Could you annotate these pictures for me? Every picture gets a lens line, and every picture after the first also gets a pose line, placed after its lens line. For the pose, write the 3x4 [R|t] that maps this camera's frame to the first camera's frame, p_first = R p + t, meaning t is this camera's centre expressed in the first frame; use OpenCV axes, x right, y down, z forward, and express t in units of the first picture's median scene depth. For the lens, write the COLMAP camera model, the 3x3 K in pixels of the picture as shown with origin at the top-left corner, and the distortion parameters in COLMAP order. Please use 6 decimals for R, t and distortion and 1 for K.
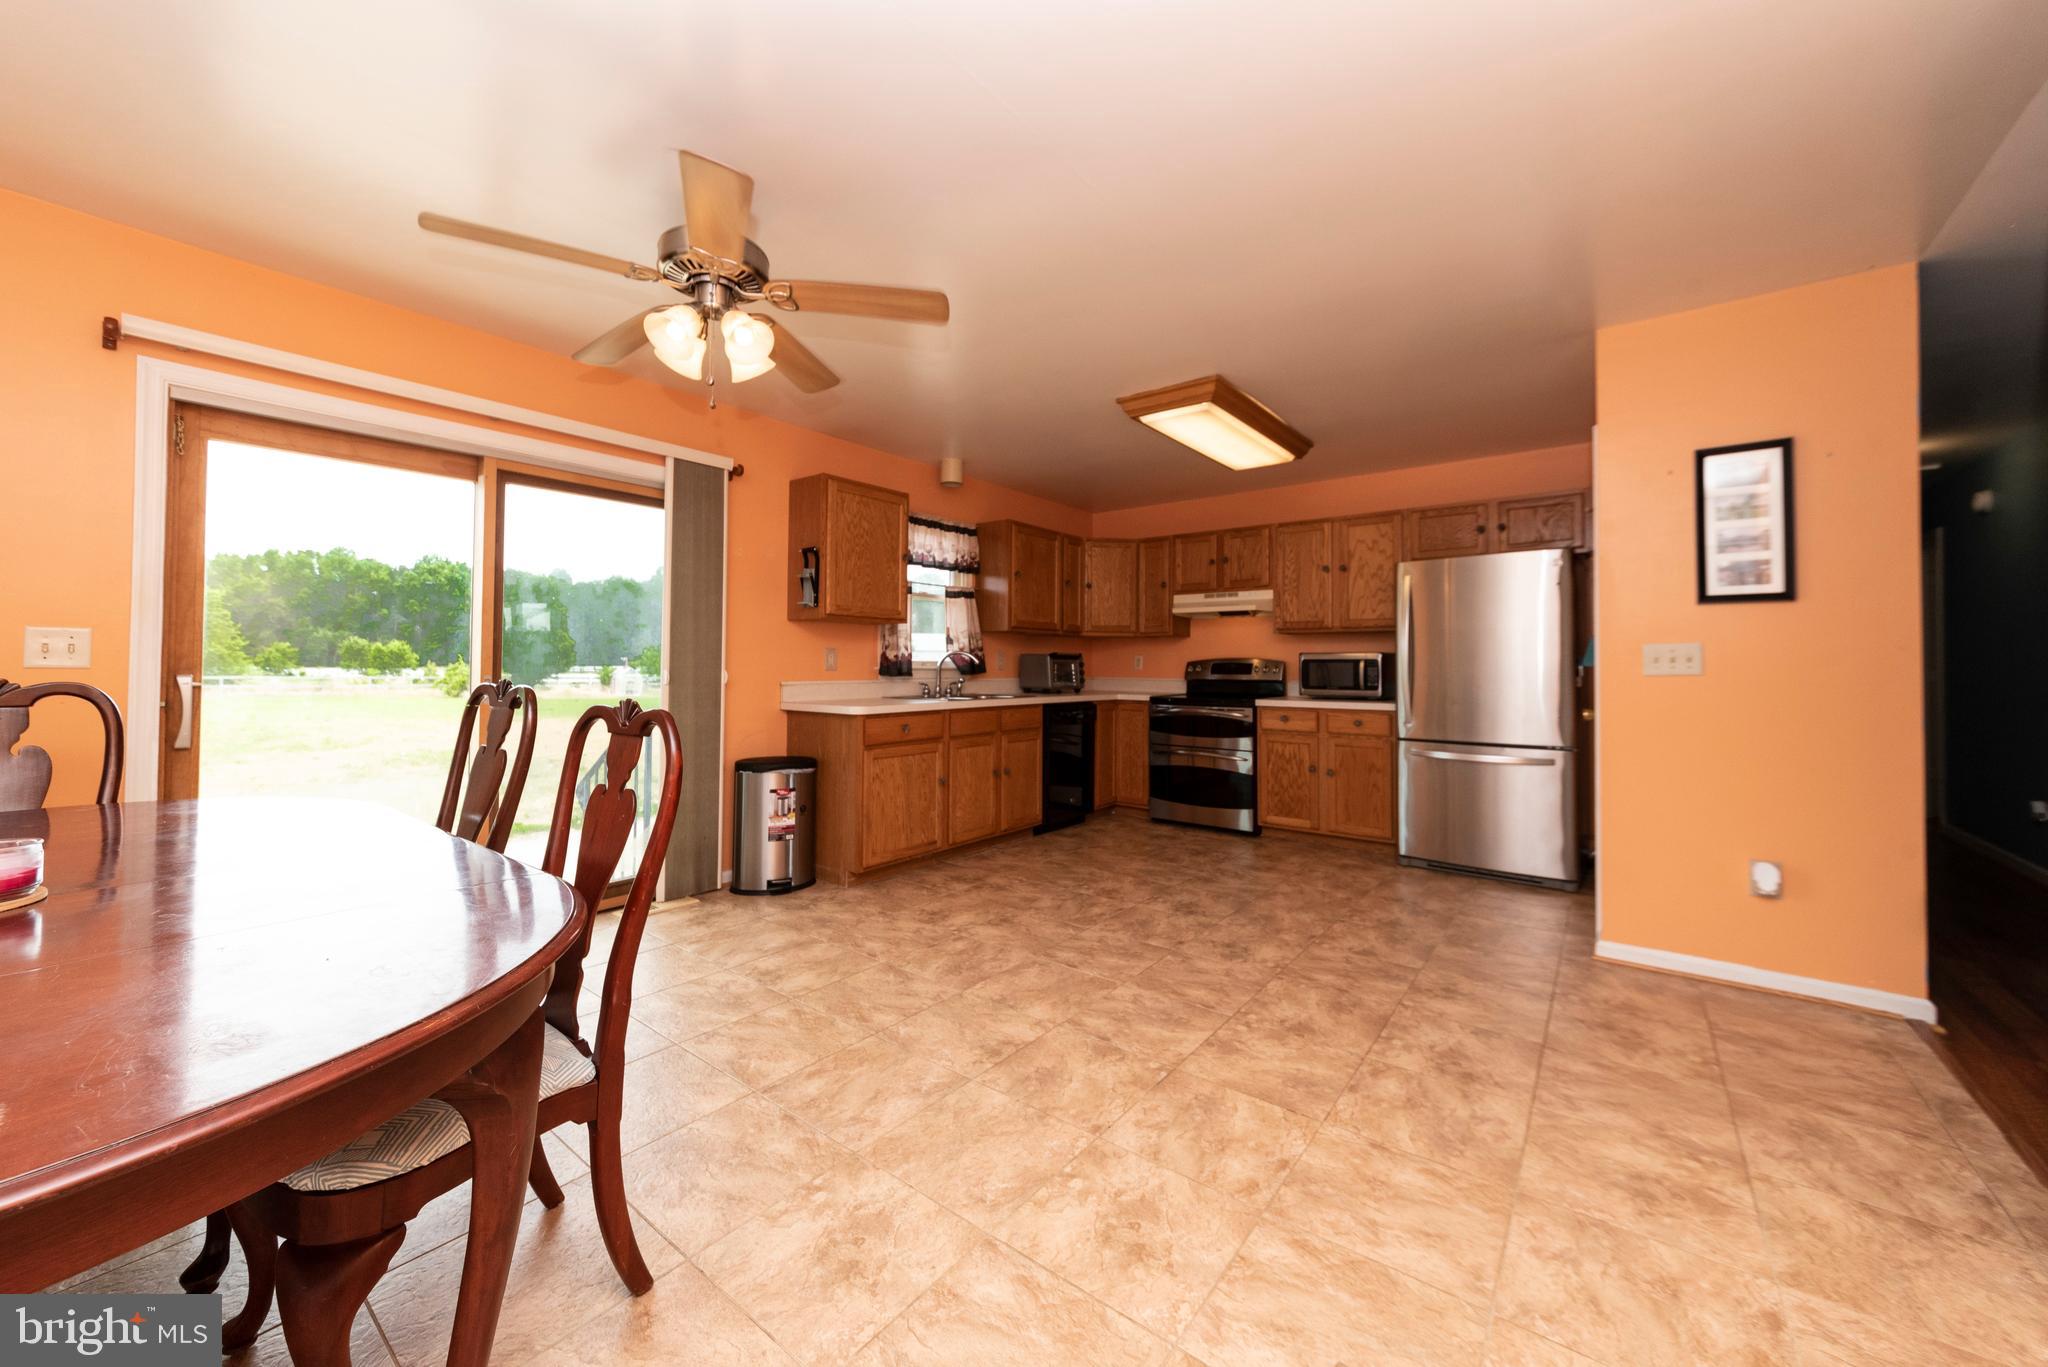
lens RADIAL K [[755.6, 0, 1024.0], [0, 755.6, 683.5], [0, 0, 1]] dist [0.002307, 0.000095]
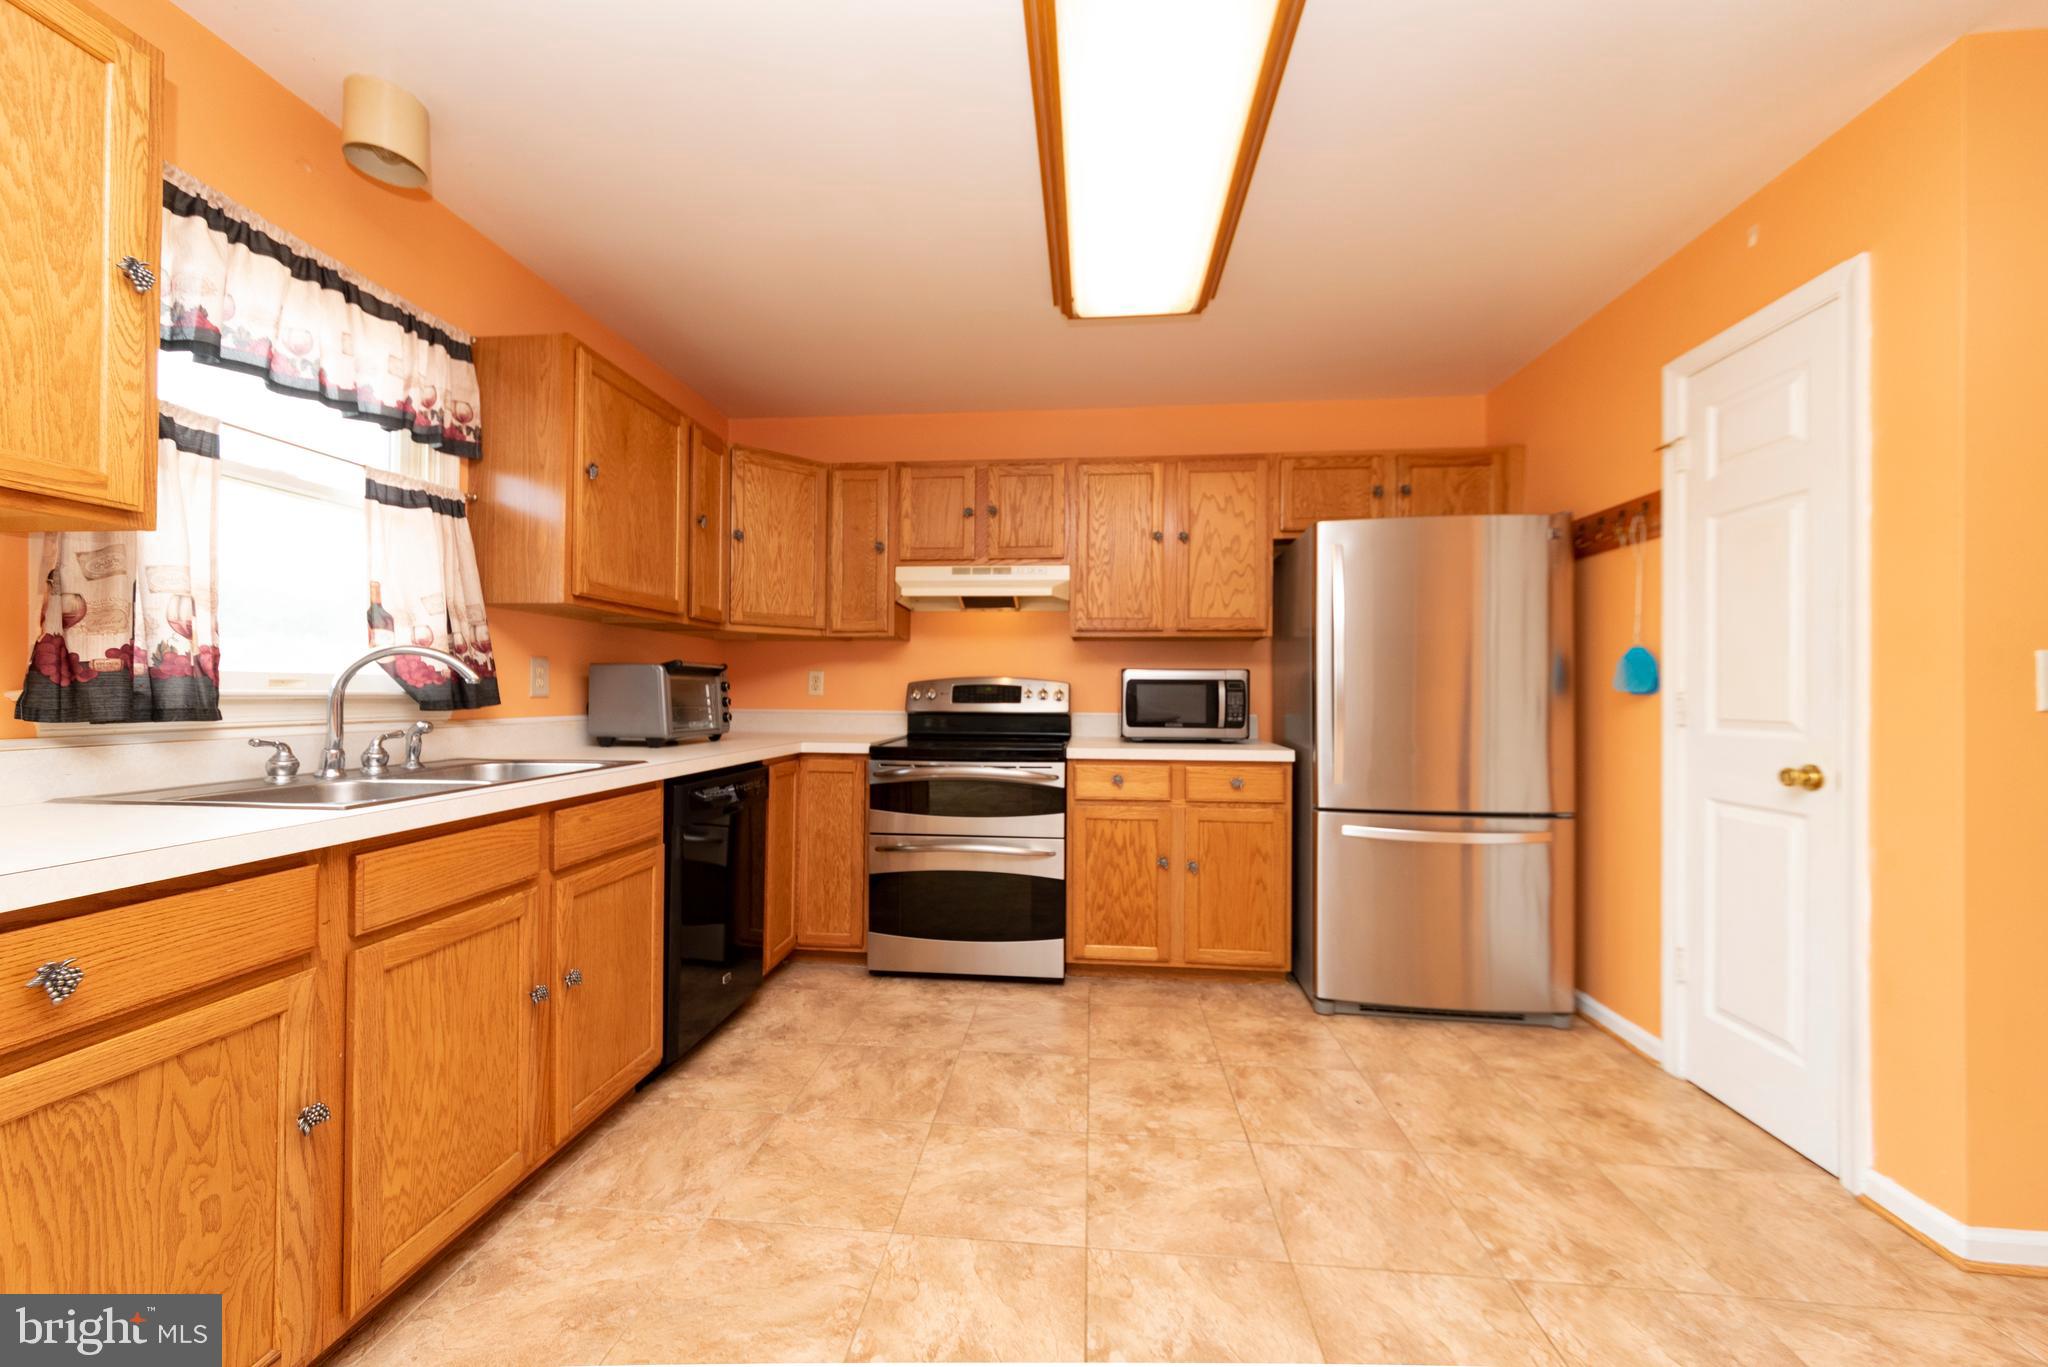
lens RADIAL K [[755.6, 0, 1024.0], [0, 755.6, 683.5], [0, 0, 1]] dist [0.002307, 0.000095]
pose [[0.844298, 0.005977, 0.535840, -0.032494], [0.011045, 0.999531, -0.028553, -0.012011], [-0.535760, 0.030026, 0.843836, 0.546246]]
